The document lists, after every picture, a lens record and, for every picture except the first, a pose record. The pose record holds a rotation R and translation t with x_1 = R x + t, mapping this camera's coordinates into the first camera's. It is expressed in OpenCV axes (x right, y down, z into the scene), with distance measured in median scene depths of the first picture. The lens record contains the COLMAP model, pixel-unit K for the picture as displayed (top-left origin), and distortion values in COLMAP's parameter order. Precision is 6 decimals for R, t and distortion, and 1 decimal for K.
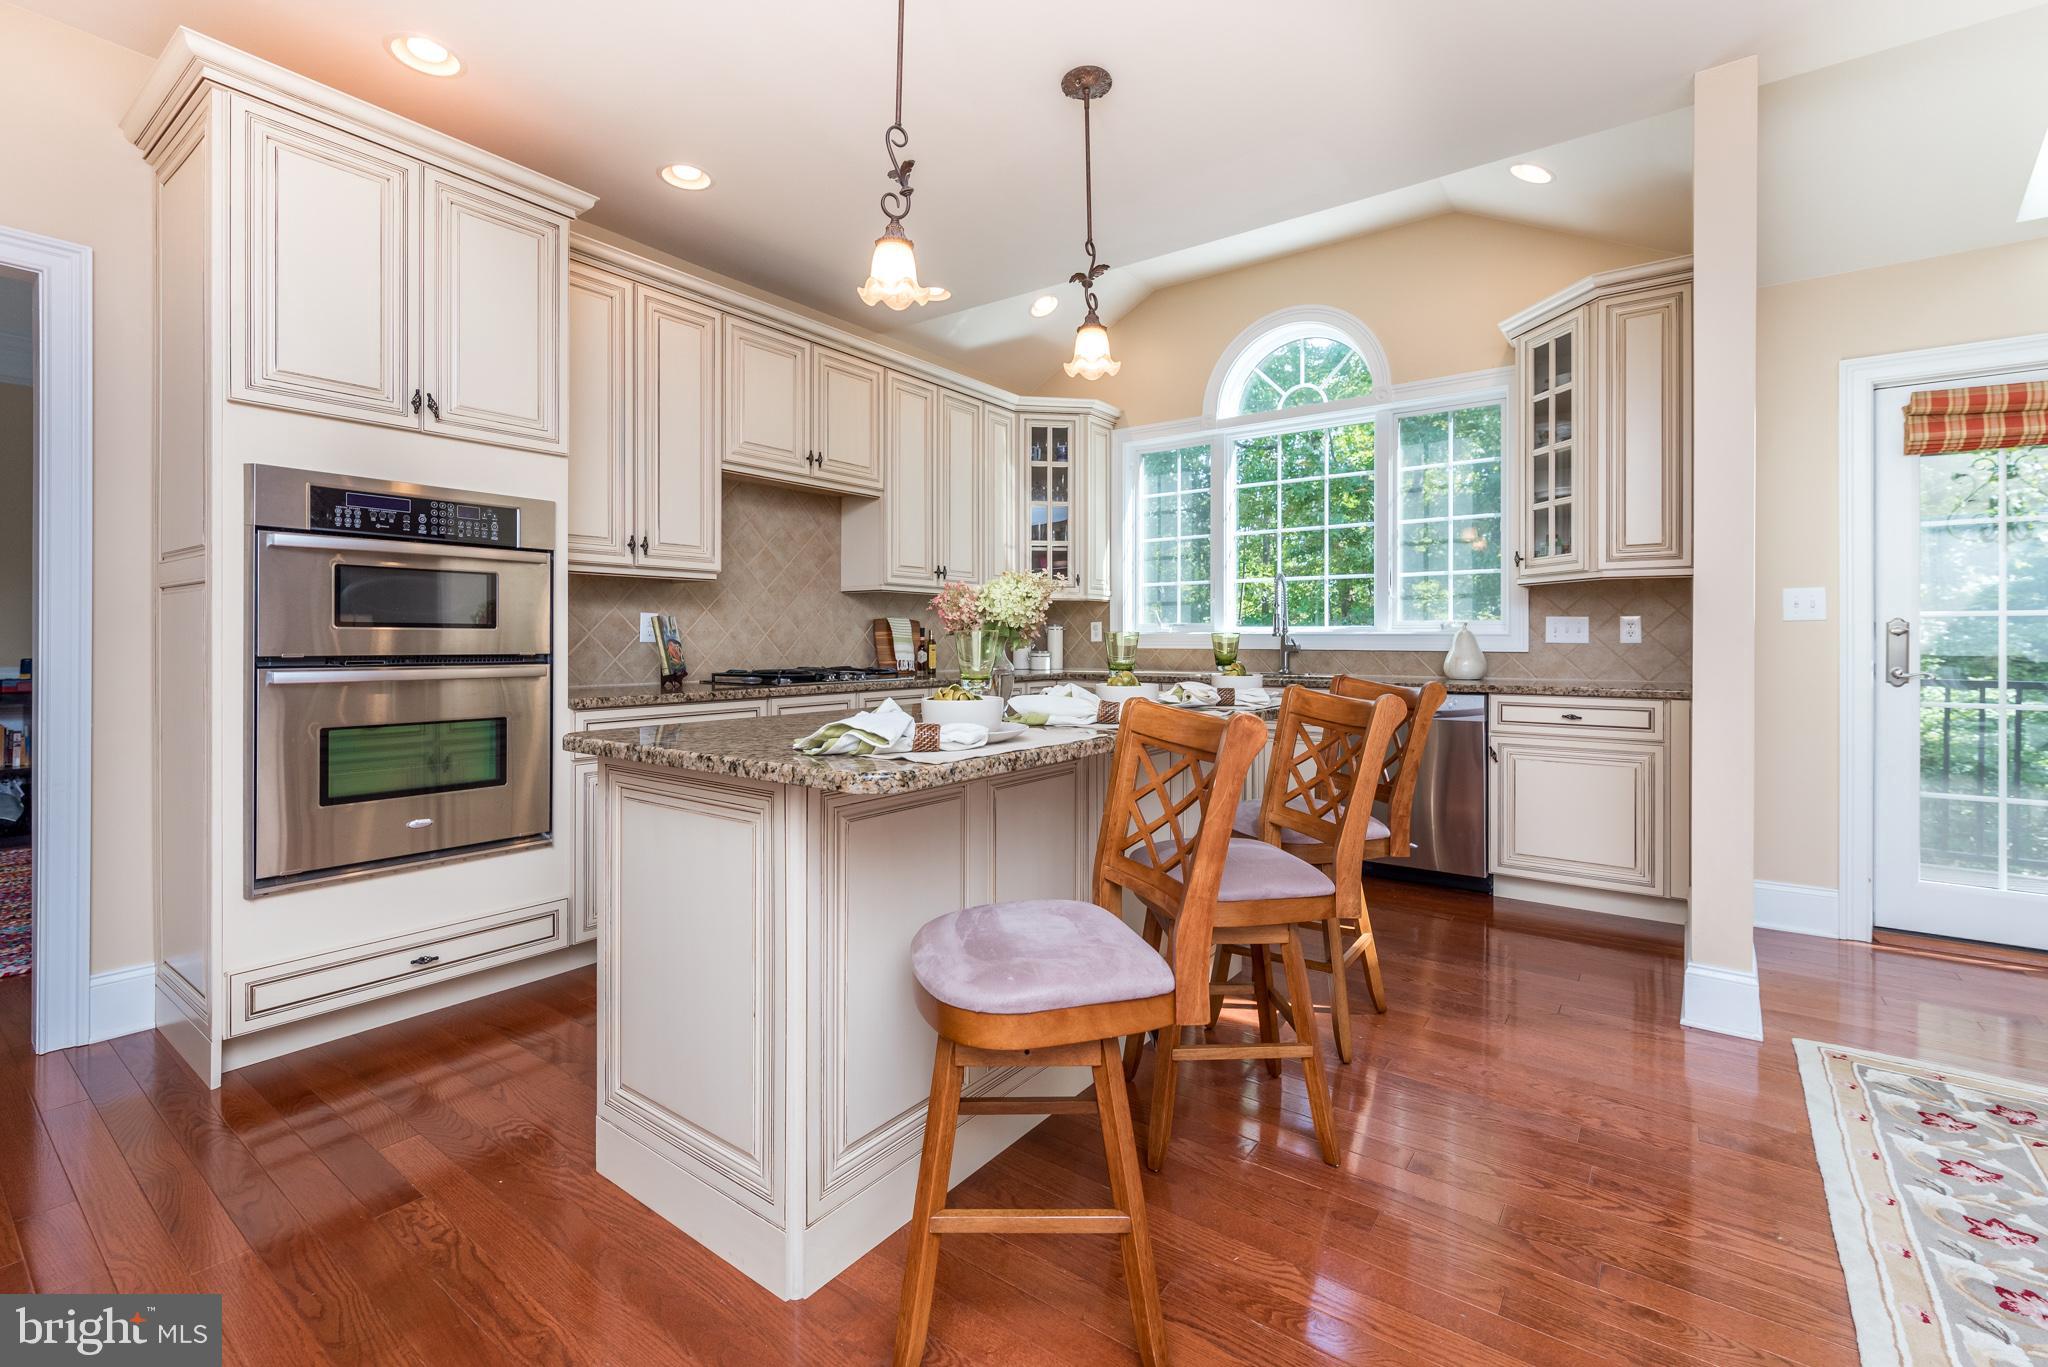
lens RADIAL K [[883.5, 0, 1001.9], [0, 883.5, 642.7], [0, 0, 1]] dist [0.001559, 0.000135]
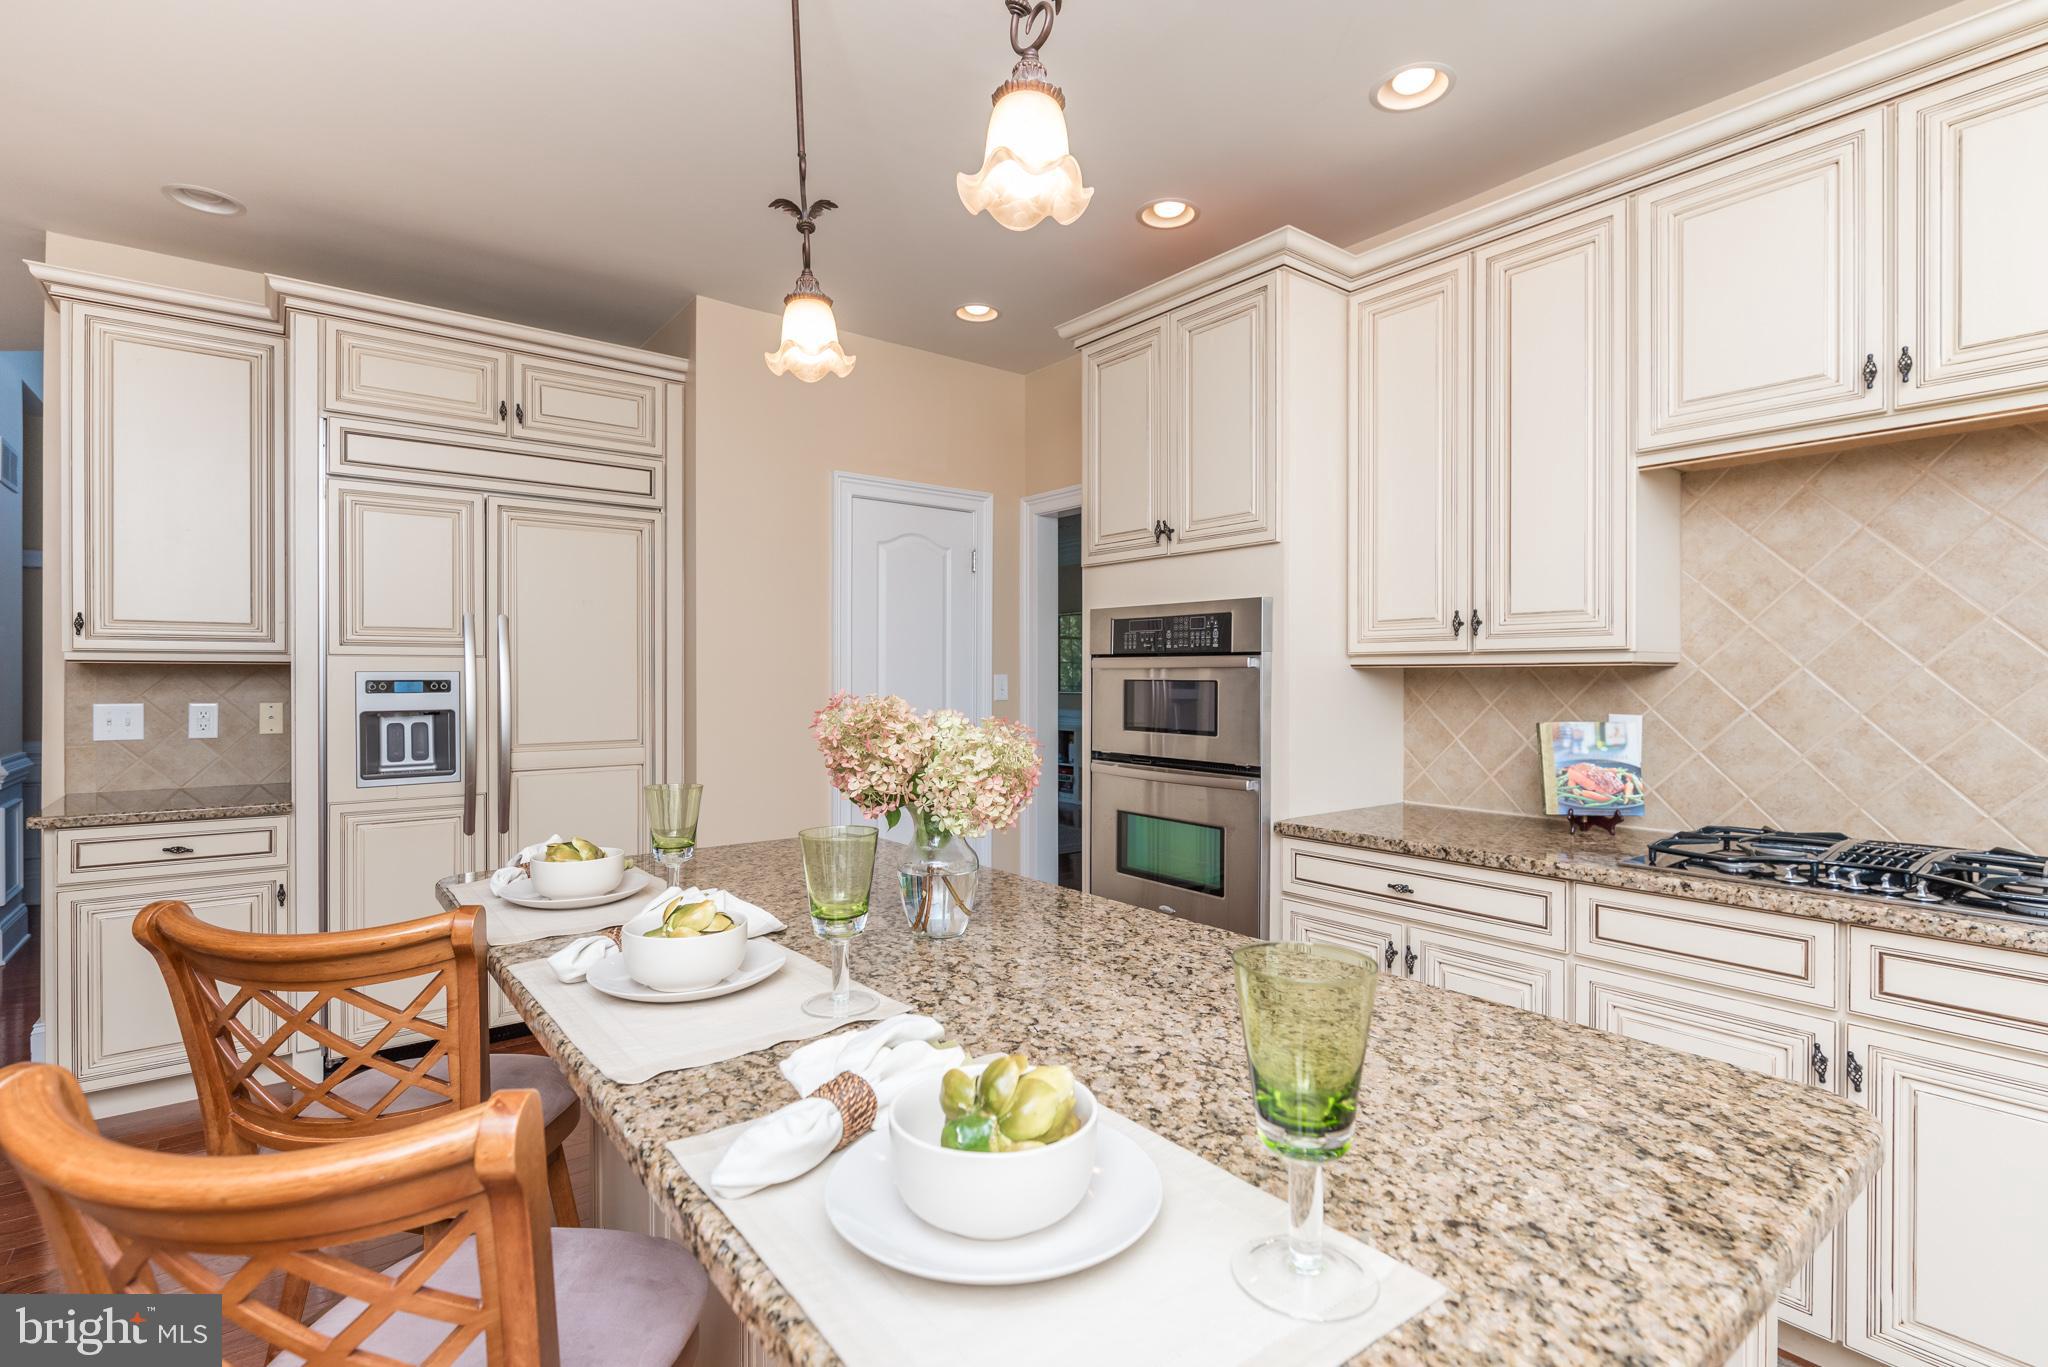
lens RADIAL K [[960.3, 0, 1033.6], [0, 960.3, 679.8], [0, 0, 1]] dist [-0.000475, -0.002335]
pose [[-0.241804, -0.000744, -0.970325, 0.318047], [-0.007721, 0.999970, 0.001158, -0.048750], [0.970294, 0.007772, -0.241802, 0.654625]]
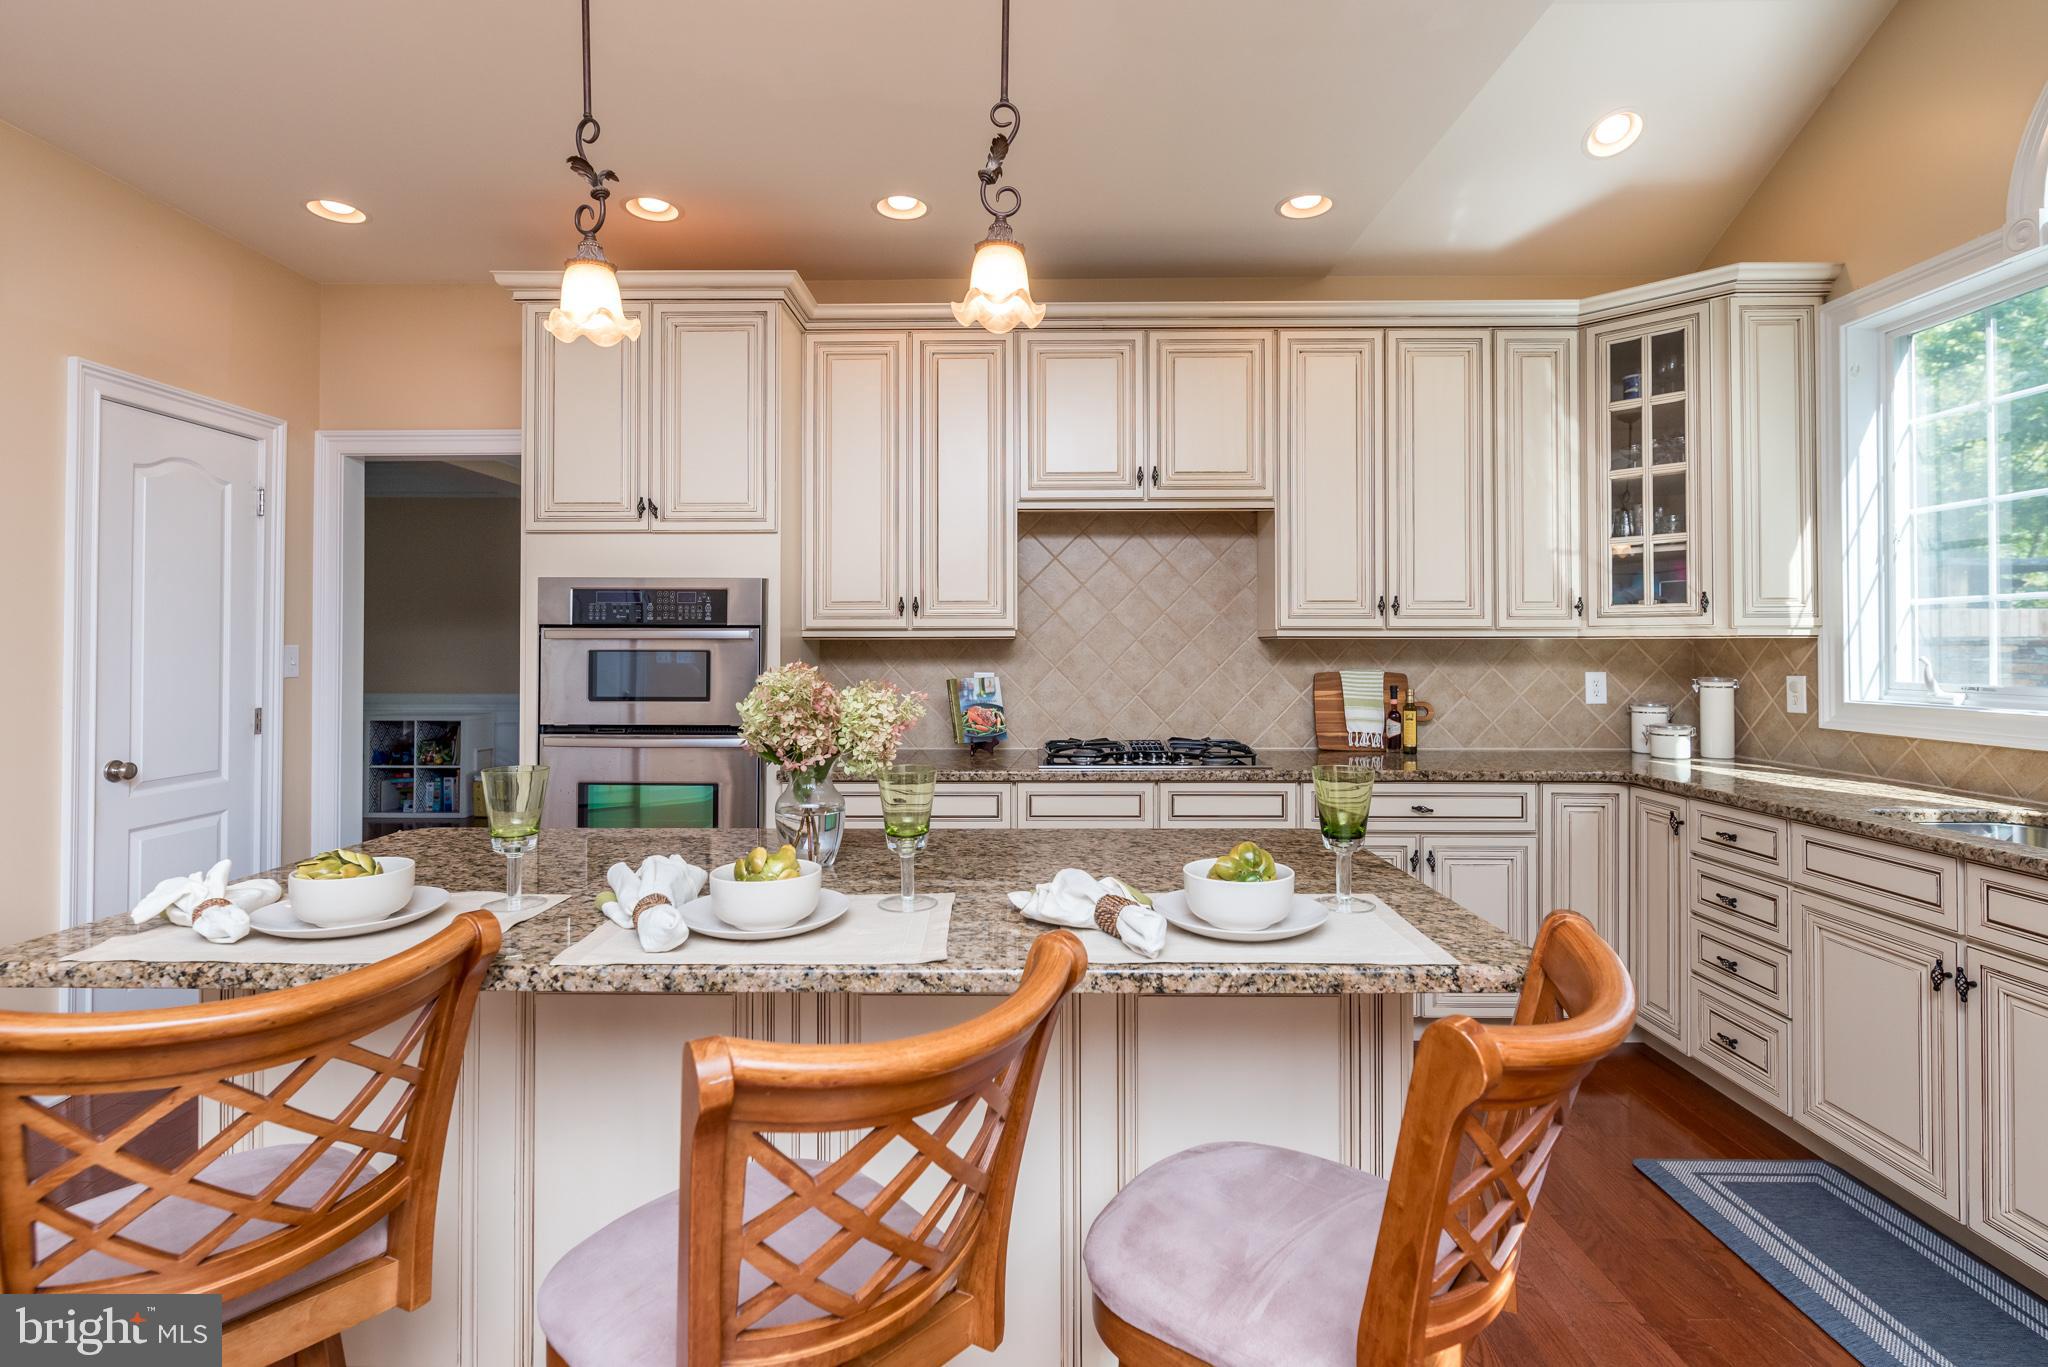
lens RADIAL K [[960.3, 0, 1016.6], [0, 960.3, 634.3], [0, 0, 1]] dist [-0.000475, -0.002335]
pose [[0.598368, -0.013986, -0.801099, 0.369798], [-0.001477, 0.999827, -0.018559, -0.047699], [0.801220, 0.012288, 0.598244, 0.367966]]
